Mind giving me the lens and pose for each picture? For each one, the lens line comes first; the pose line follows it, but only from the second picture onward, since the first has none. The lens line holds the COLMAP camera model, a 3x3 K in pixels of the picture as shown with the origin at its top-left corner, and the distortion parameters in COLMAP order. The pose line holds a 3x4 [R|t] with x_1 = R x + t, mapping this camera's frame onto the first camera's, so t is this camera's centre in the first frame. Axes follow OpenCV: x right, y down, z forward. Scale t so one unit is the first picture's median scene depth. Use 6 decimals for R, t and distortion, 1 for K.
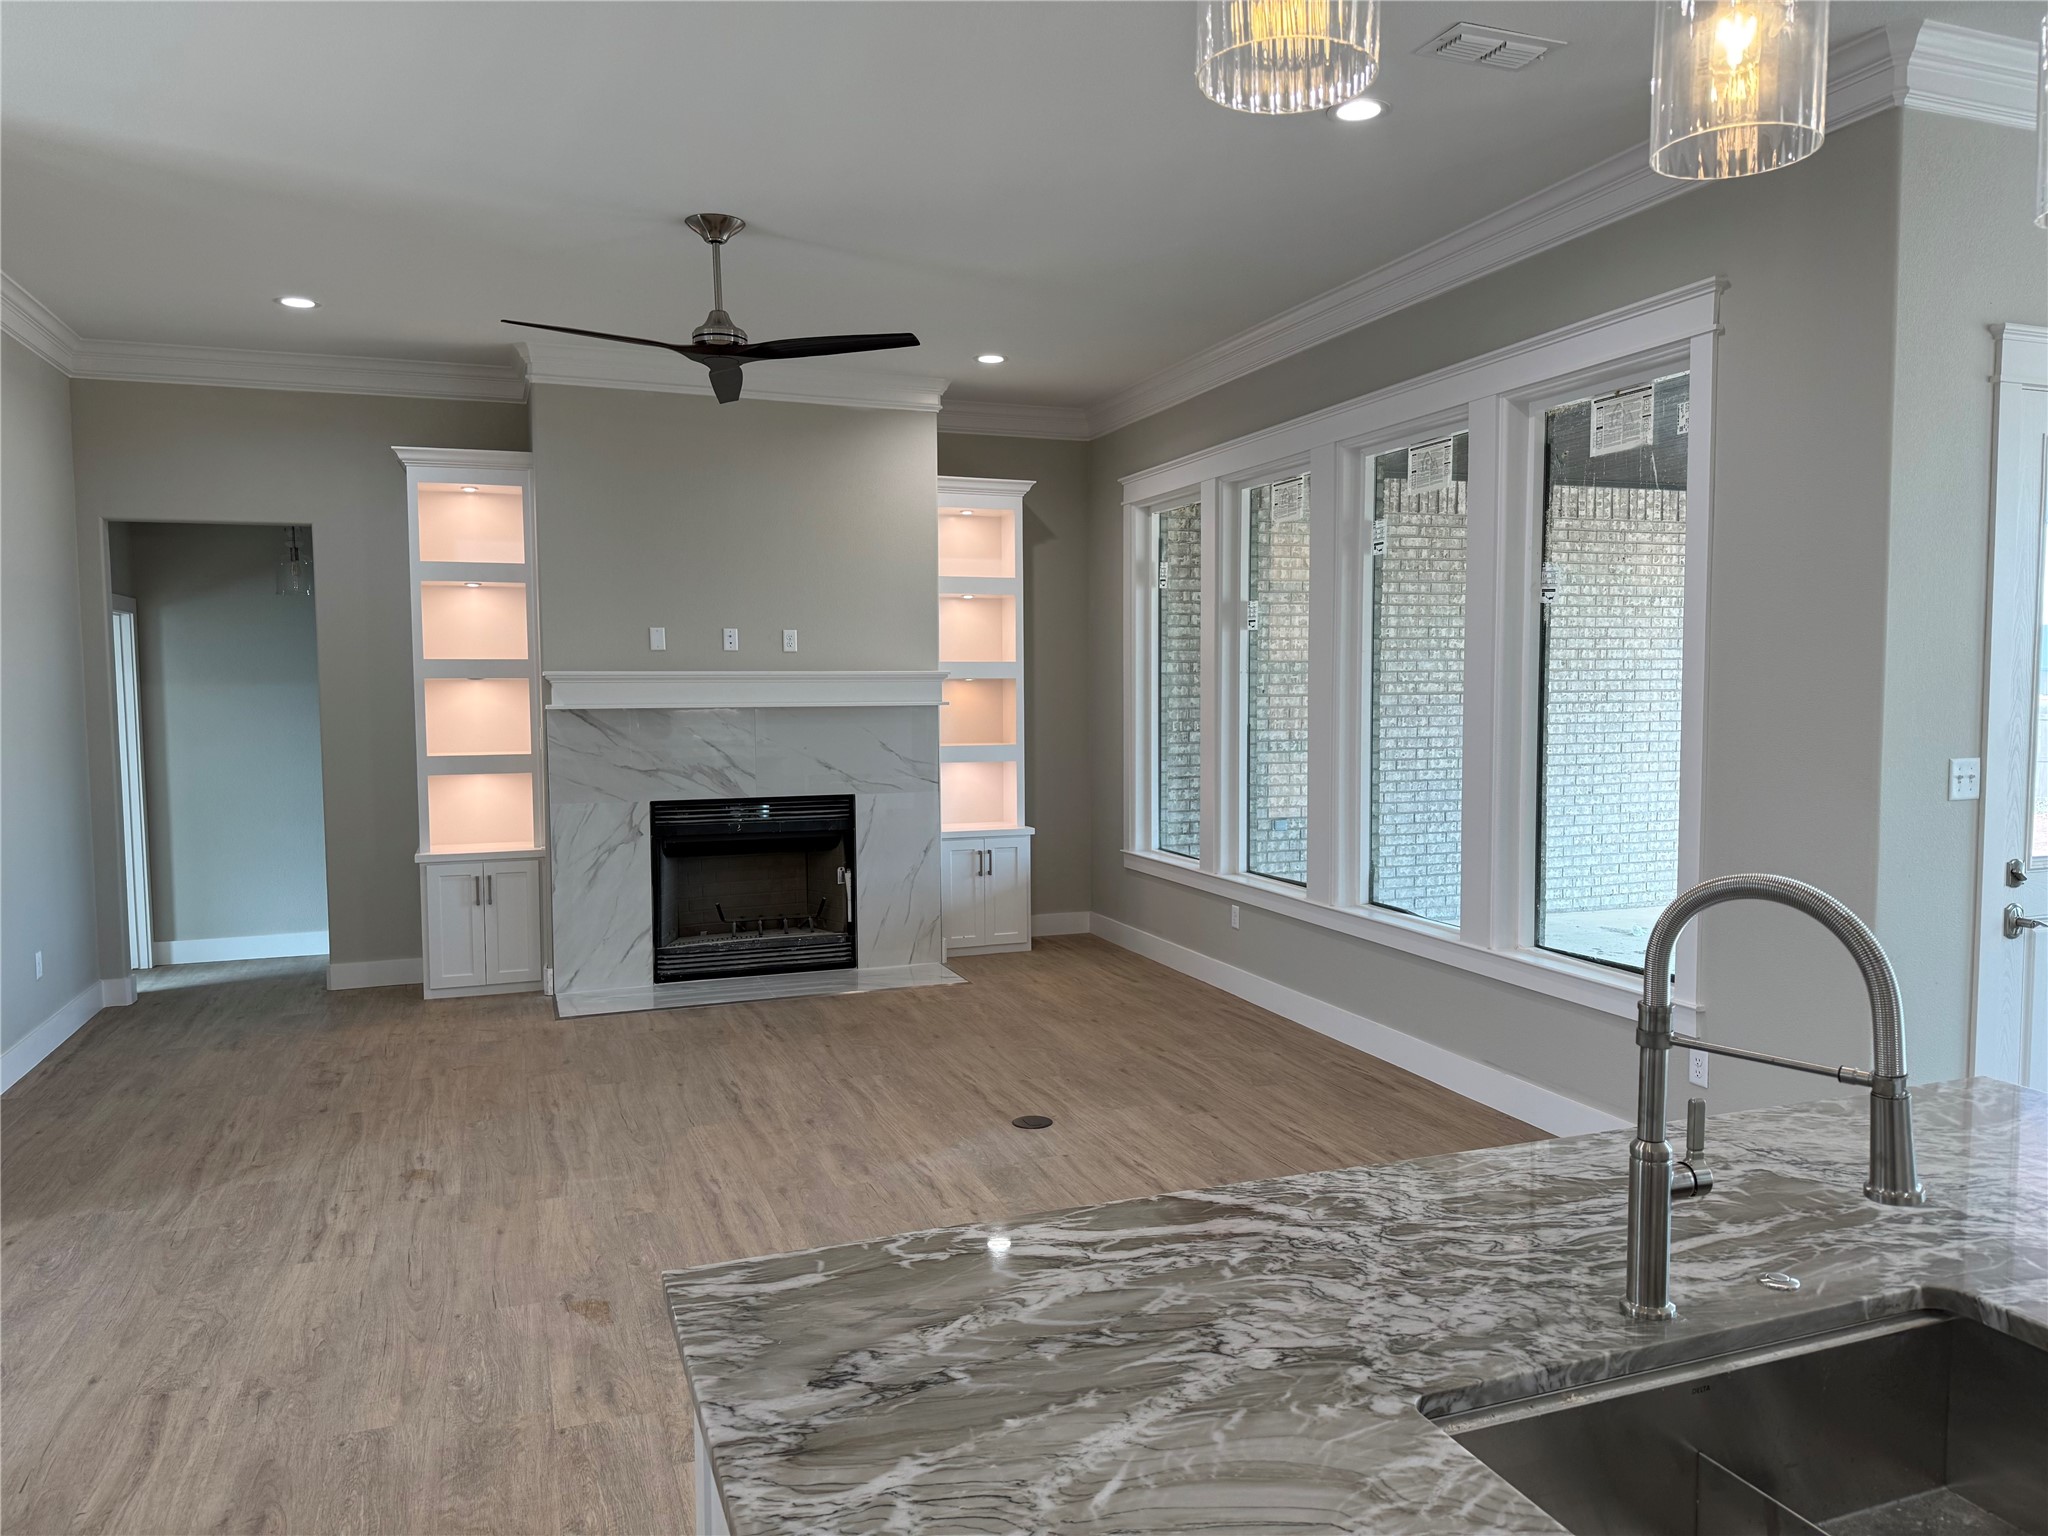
lens RADIAL K [[1444.4, 0, 1025.5], [0, 1444.4, 768.7], [0, 0, 1]] dist [-0.003071, -0.000554]
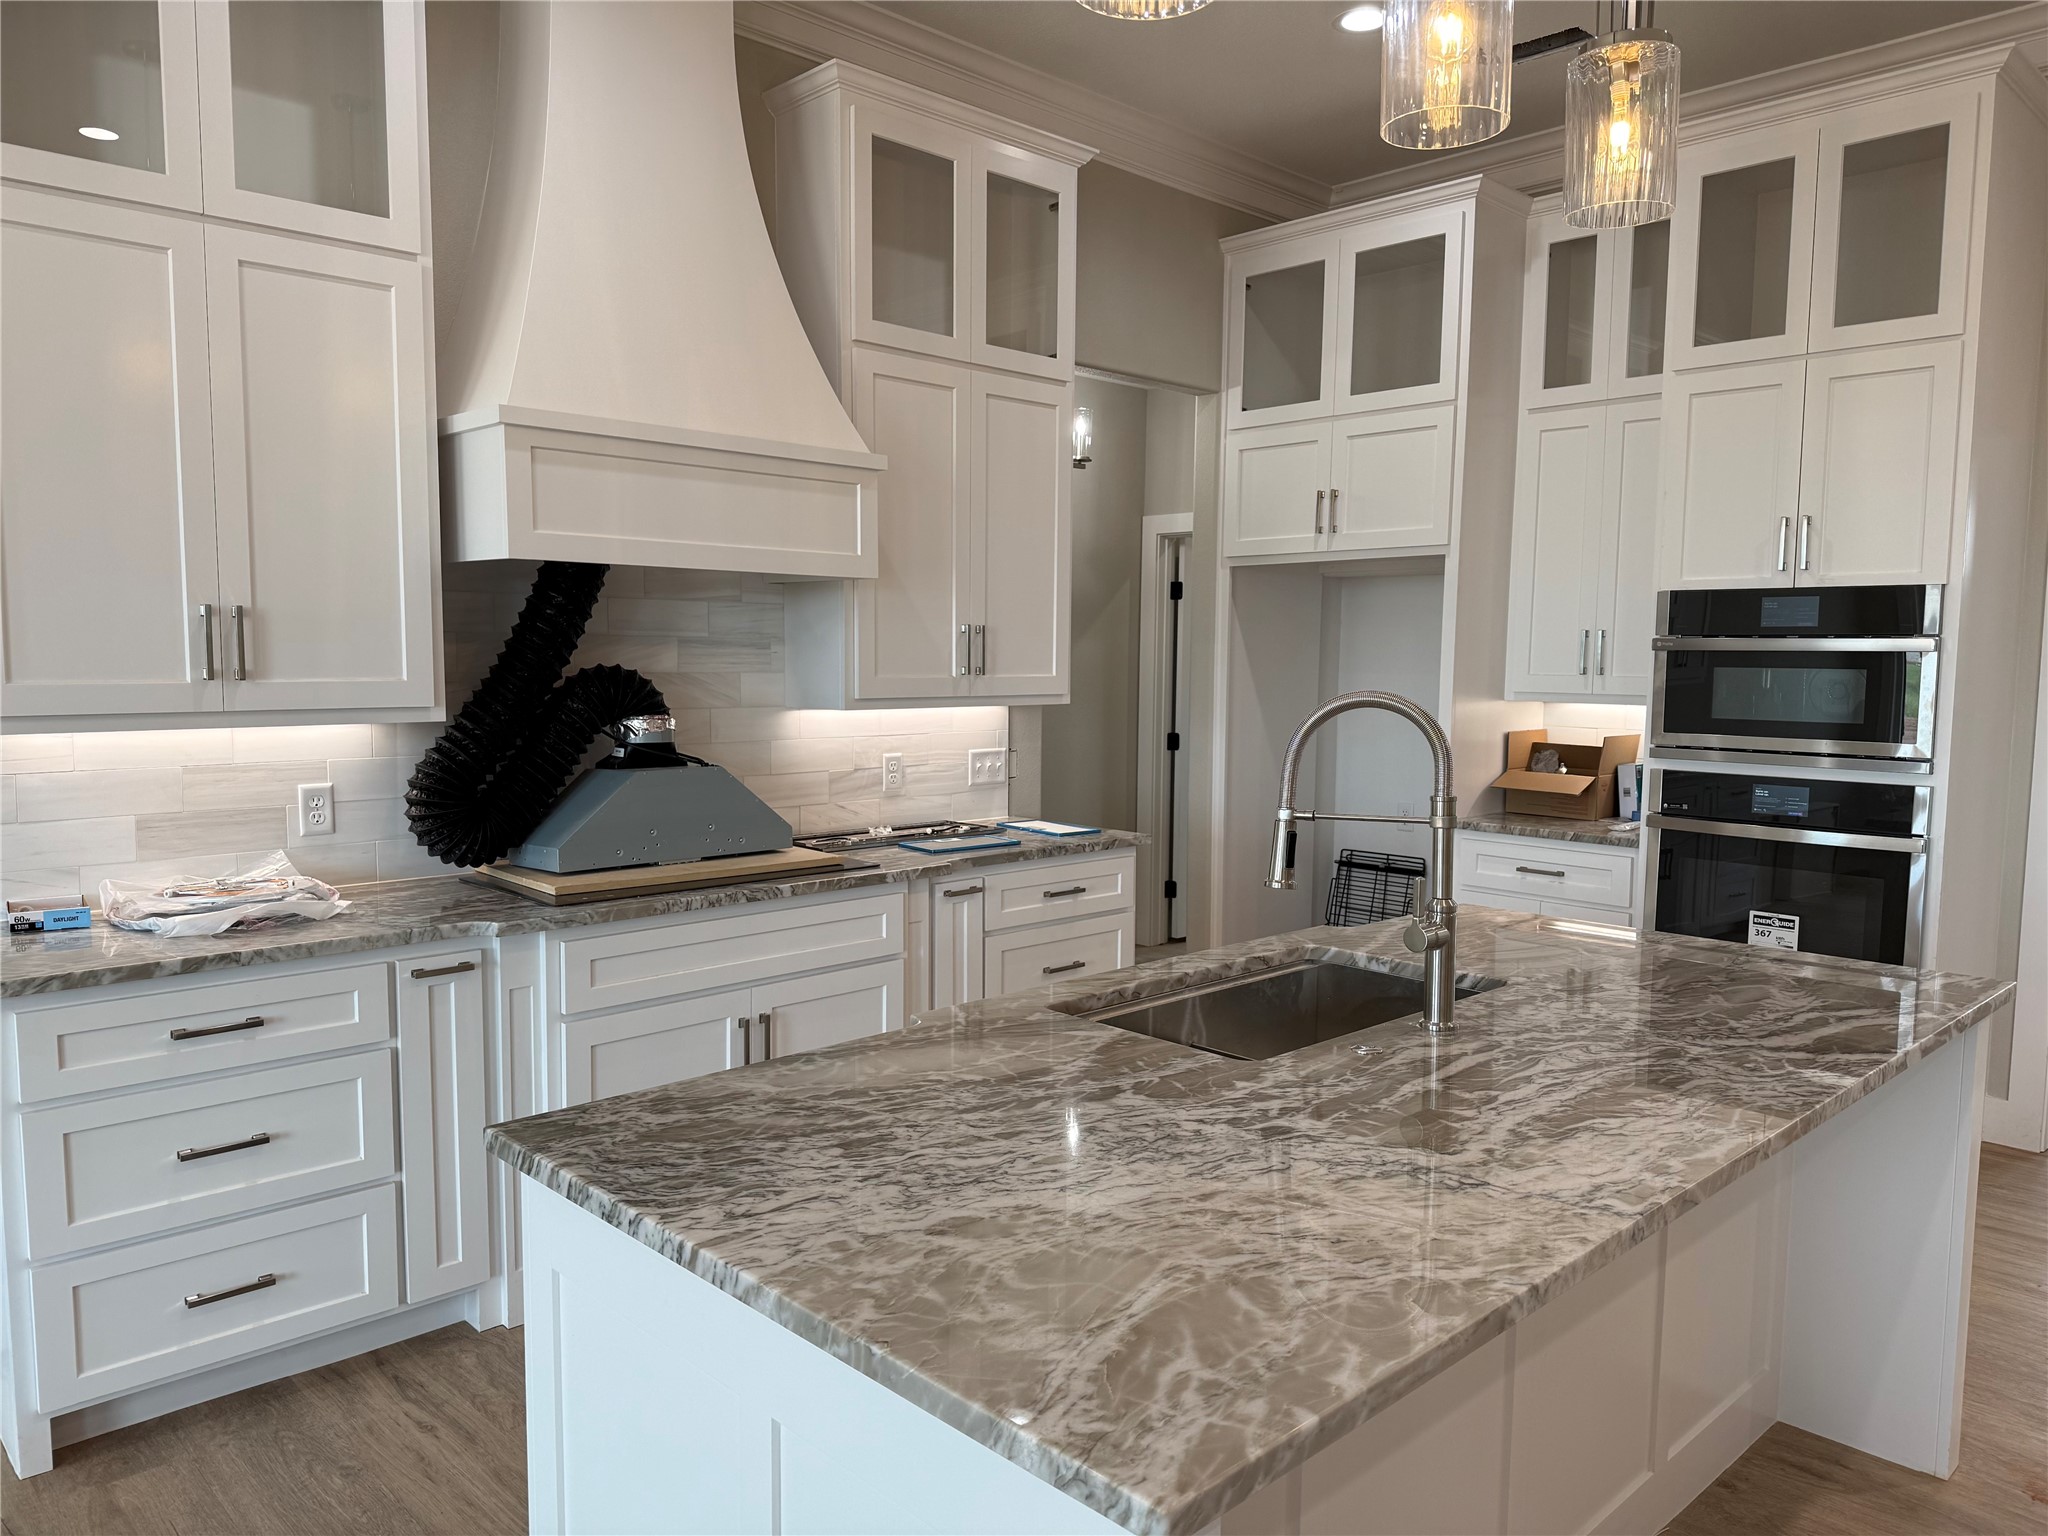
lens RADIAL K [[1444.4, 0, 1030.6], [0, 1444.4, 783.3], [0, 0, 1]] dist [-0.003071, -0.000554]
pose [[-0.912398, 0.034772, -0.407824, 1.145396], [-0.033741, 0.986604, 0.159605, -0.039047], [0.407910, 0.159384, -0.899003, 1.757348]]
